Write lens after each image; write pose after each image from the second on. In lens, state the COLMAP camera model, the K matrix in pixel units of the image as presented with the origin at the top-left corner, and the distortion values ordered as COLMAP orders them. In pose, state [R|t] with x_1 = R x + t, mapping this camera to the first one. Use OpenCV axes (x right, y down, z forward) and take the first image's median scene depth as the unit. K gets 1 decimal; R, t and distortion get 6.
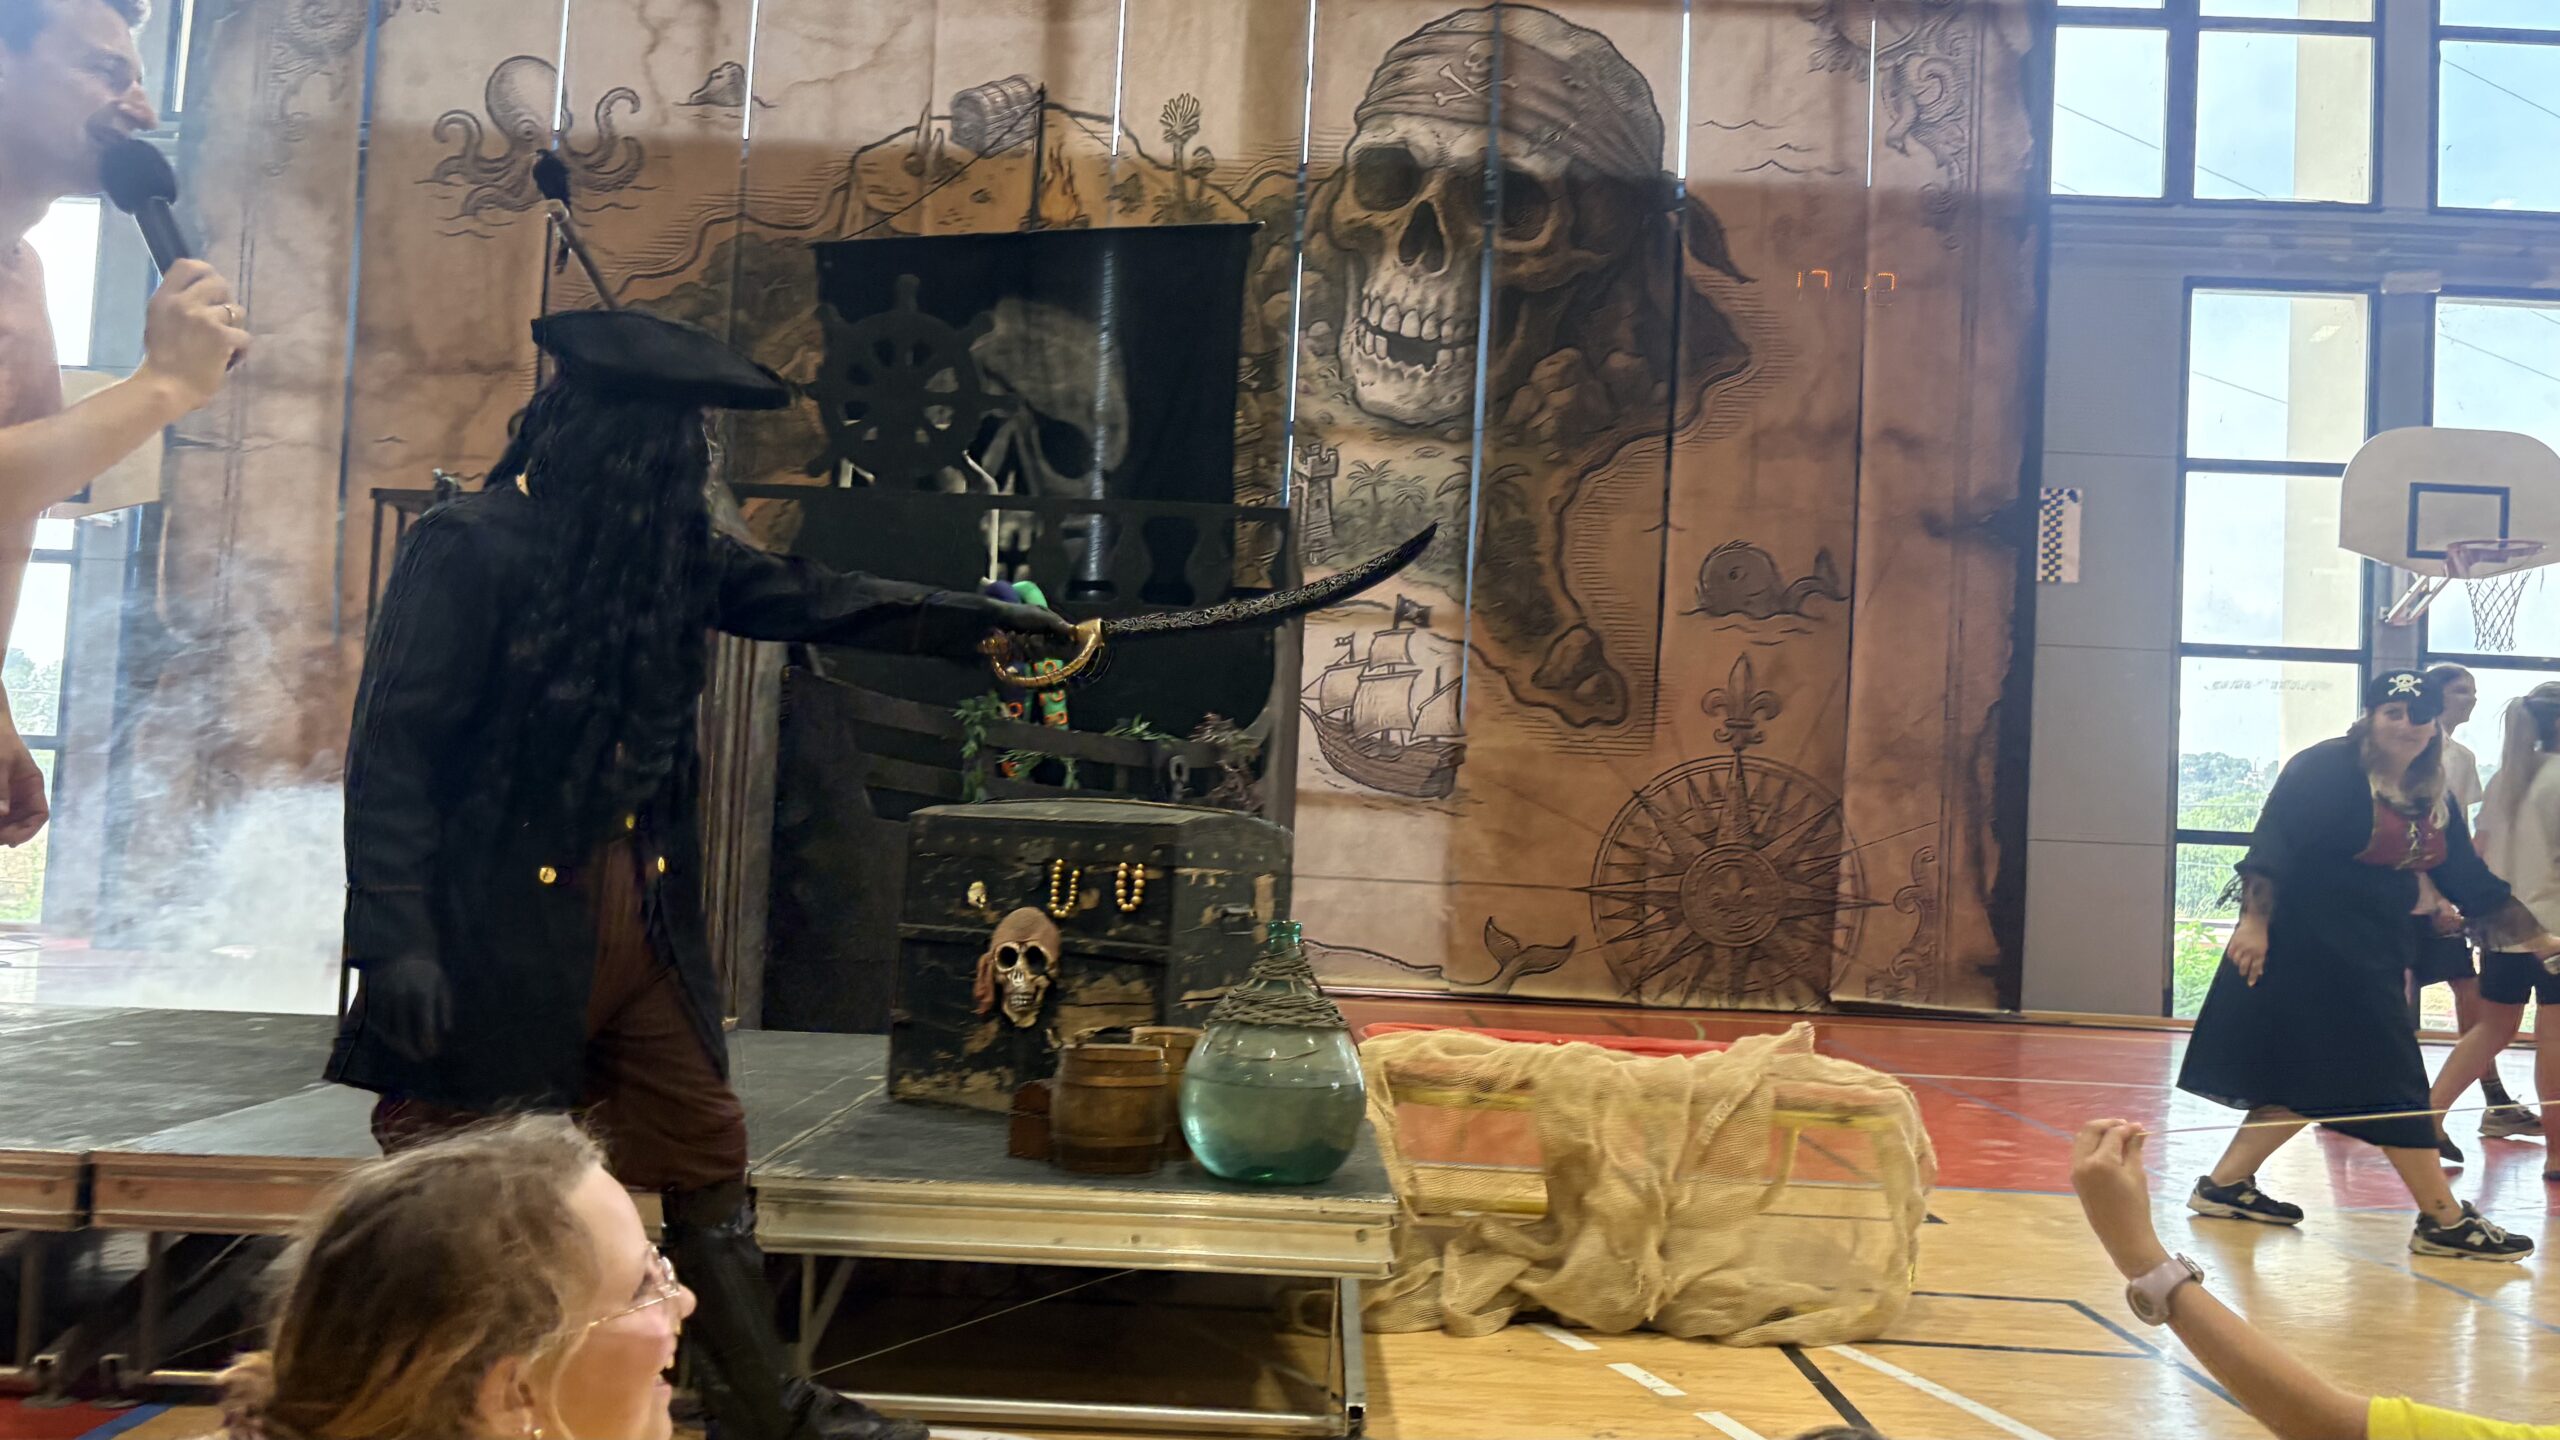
lens RADIAL K [[1939.2, 0, 1293.6], [0, 1939.2, 752.0], [0, 0, 1]] dist [0.031525, -0.033868]
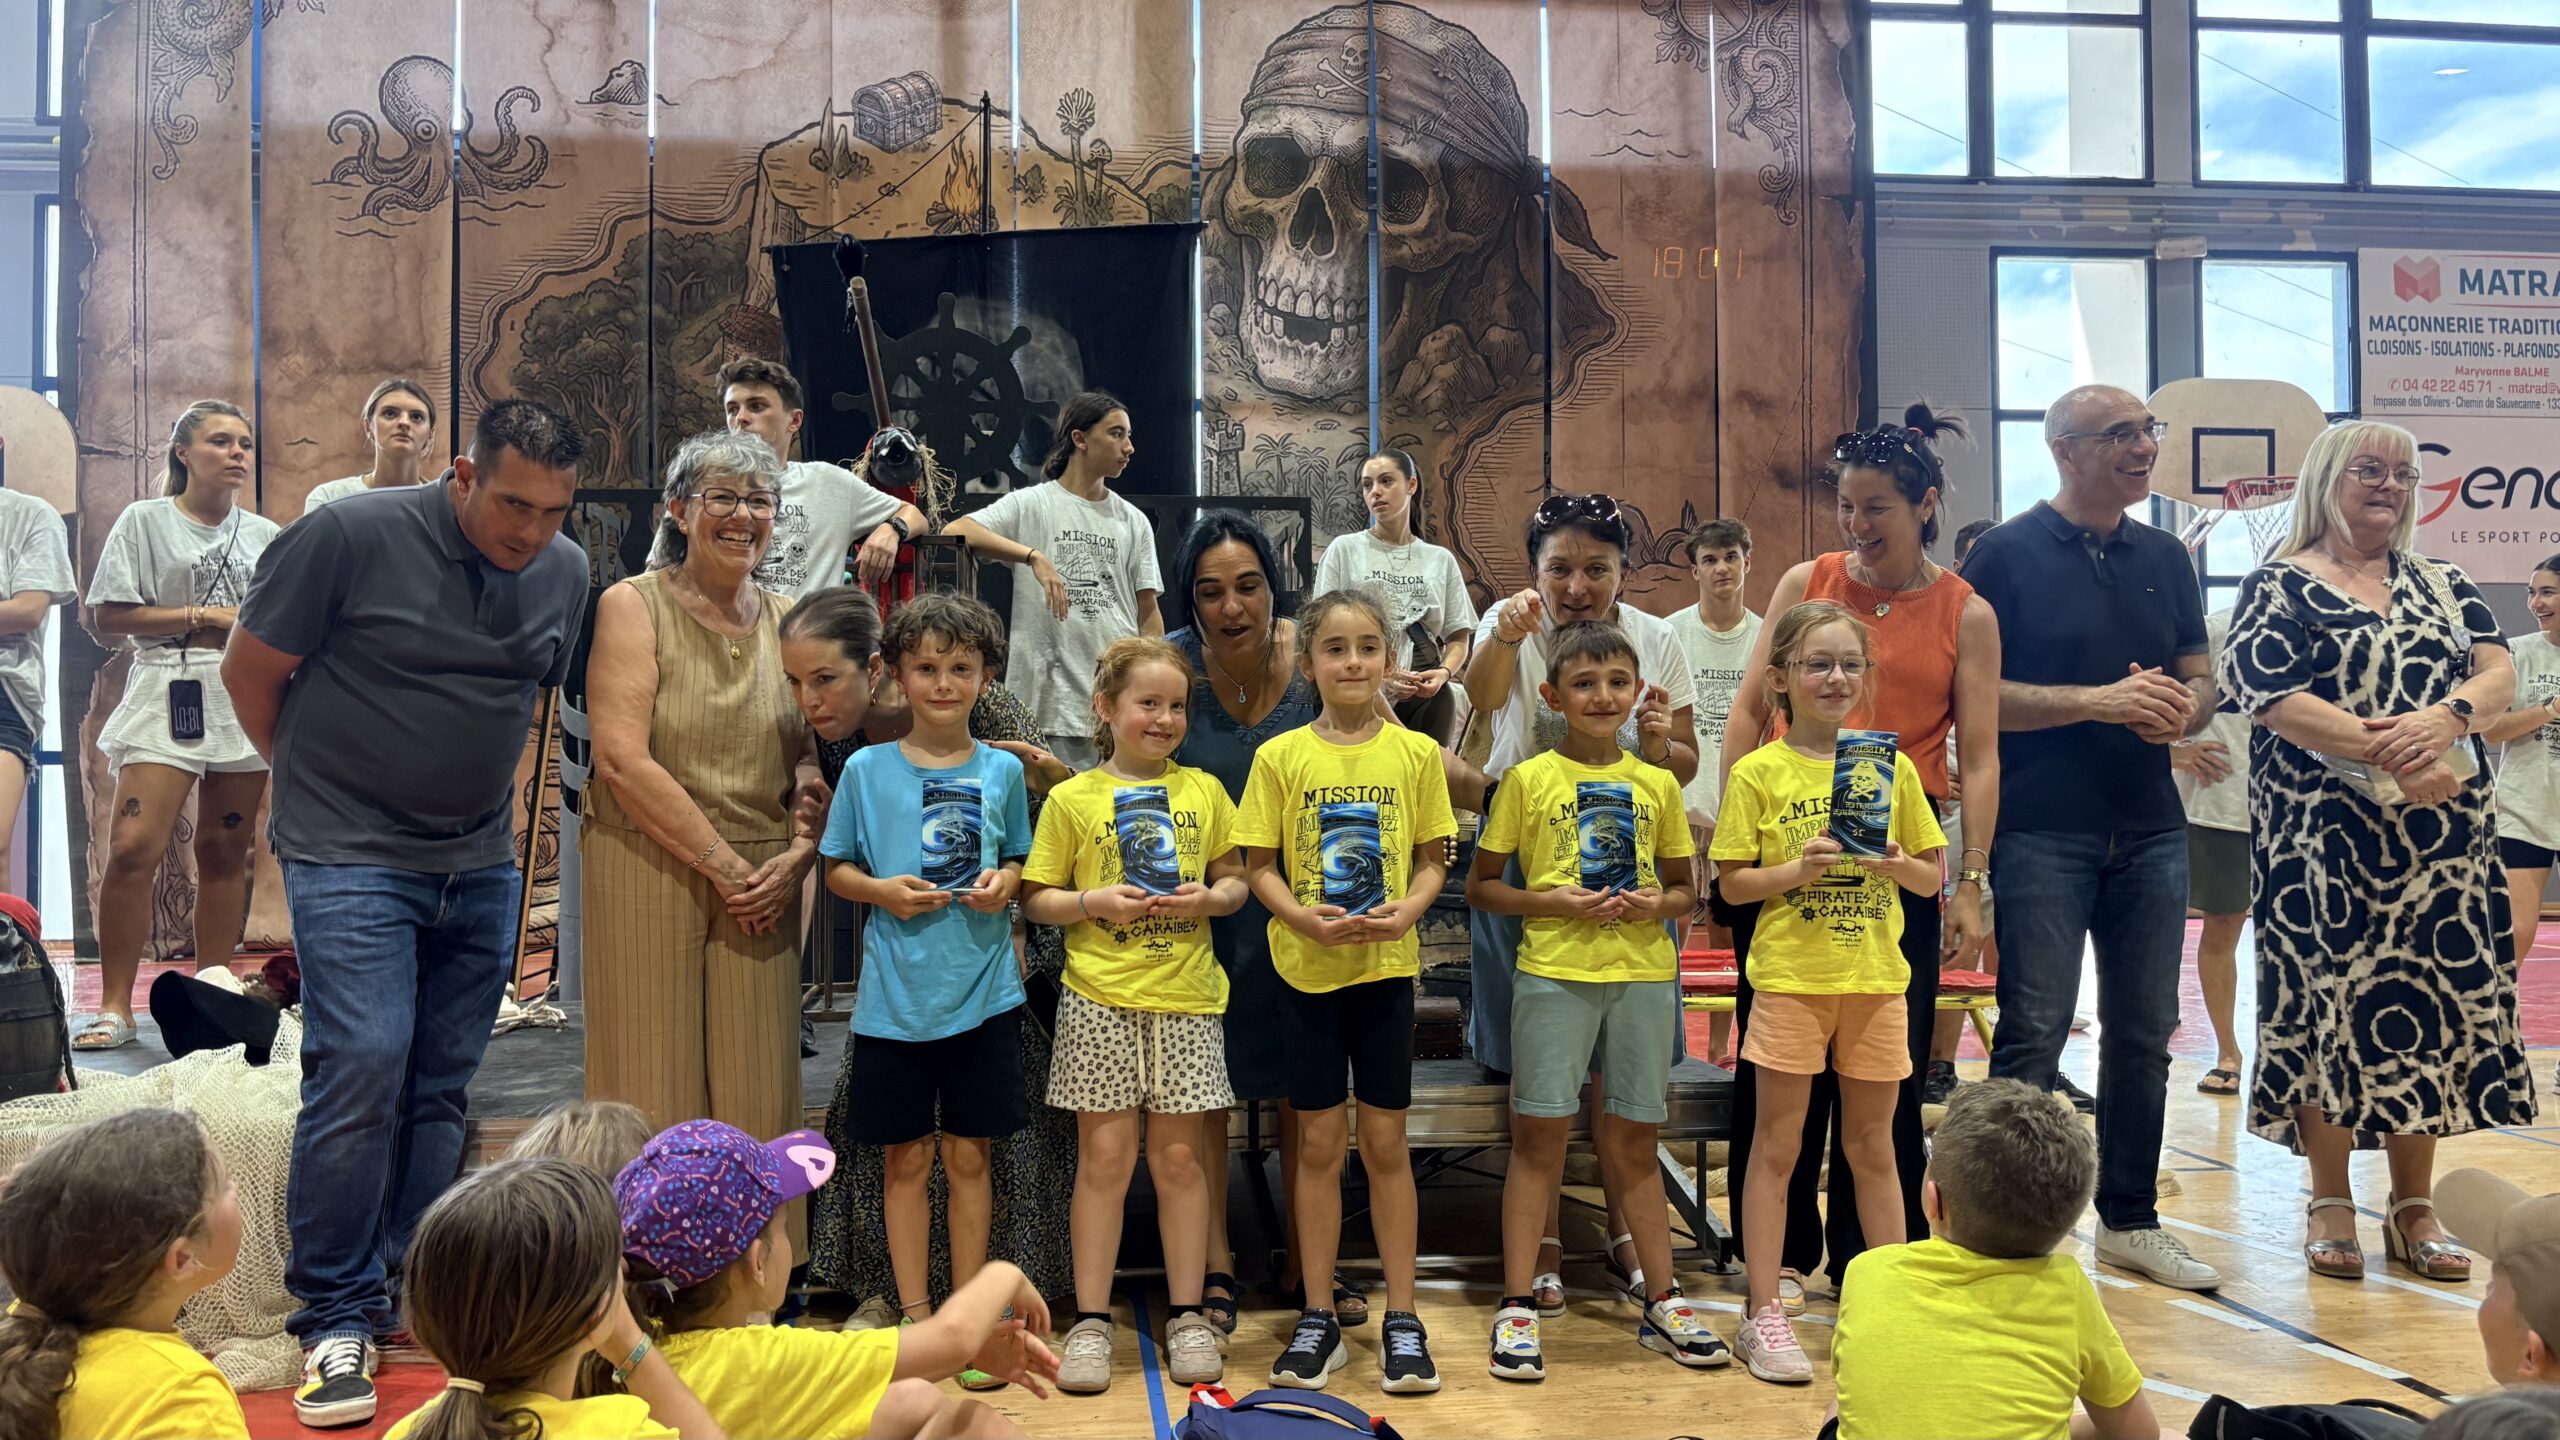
lens RADIAL K [[1939.2, 0, 1269.2], [0, 1939.2, 734.9], [0, 0, 1]] dist [0.031525, -0.033868]
pose [[0.991534, -0.049052, 0.120225, -0.098403], [0.046658, 0.998654, 0.022646, -0.009638], [-0.121174, -0.016844, 0.992488, -0.057716]]
